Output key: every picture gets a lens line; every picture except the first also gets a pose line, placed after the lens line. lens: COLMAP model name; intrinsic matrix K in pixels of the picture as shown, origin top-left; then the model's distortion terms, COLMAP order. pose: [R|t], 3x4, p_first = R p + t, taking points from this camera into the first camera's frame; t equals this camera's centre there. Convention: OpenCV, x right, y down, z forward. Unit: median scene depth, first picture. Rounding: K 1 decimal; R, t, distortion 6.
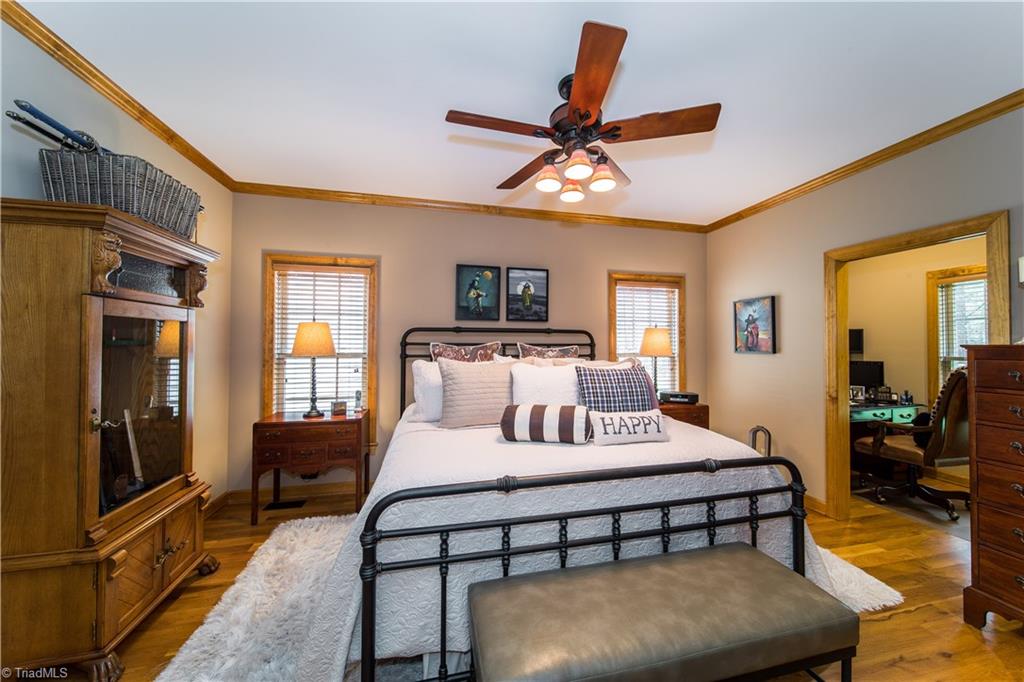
lens RADIAL K [[359.9, 0, 514.3], [0, 359.9, 340.2], [0, 0, 1]] dist [0.000166, -0.001221]
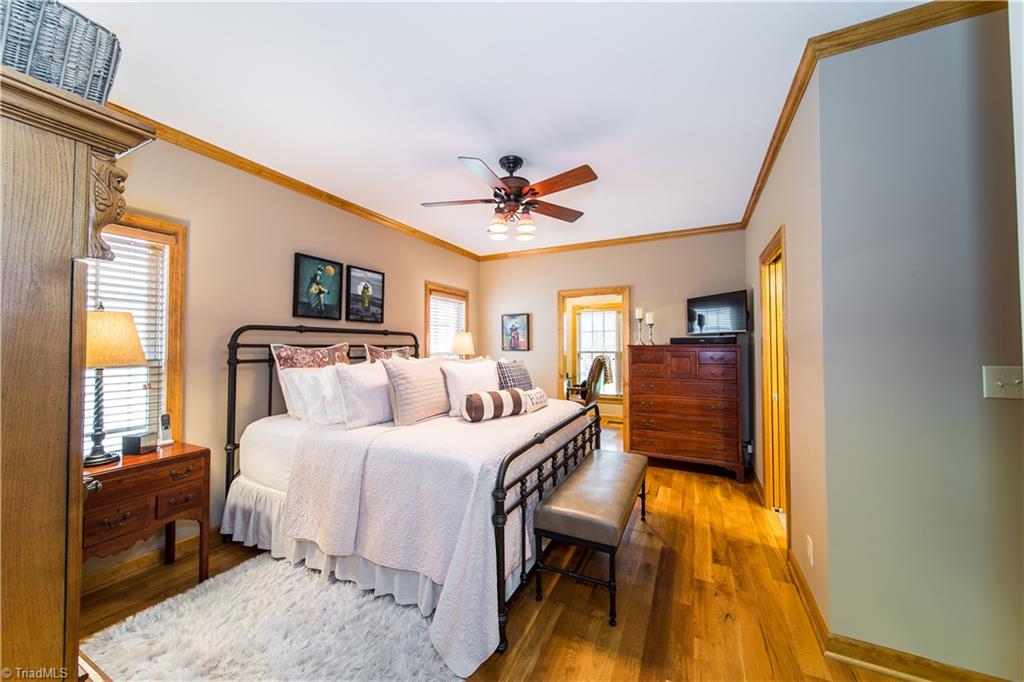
lens RADIAL K [[359.9, 0, 519.4], [0, 359.9, 338.3], [0, 0, 1]] dist [0.000166, -0.001221]
pose [[0.638471, 0.011632, 0.769558, -0.467796], [-0.006577, 0.999932, -0.009658, -0.001877], [-0.769618, 0.001105, 0.638504, 0.041260]]
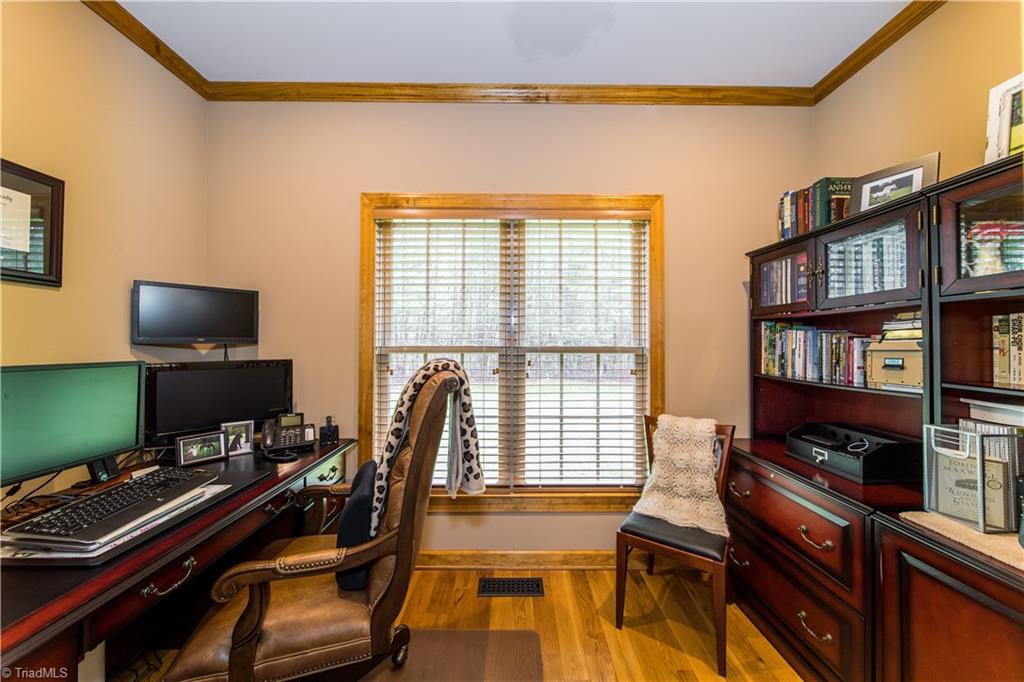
lens RADIAL K [[359.9, 0, 511.3], [0, 359.9, 340.7], [0, 0, 1]] dist [0.000166, -0.001221]
pose [[0.274483, 0.011155, 0.961527, 0.765595], [-0.016973, 0.999833, -0.006754, 0.039047], [-0.961442, -0.014466, 0.274627, 0.699239]]
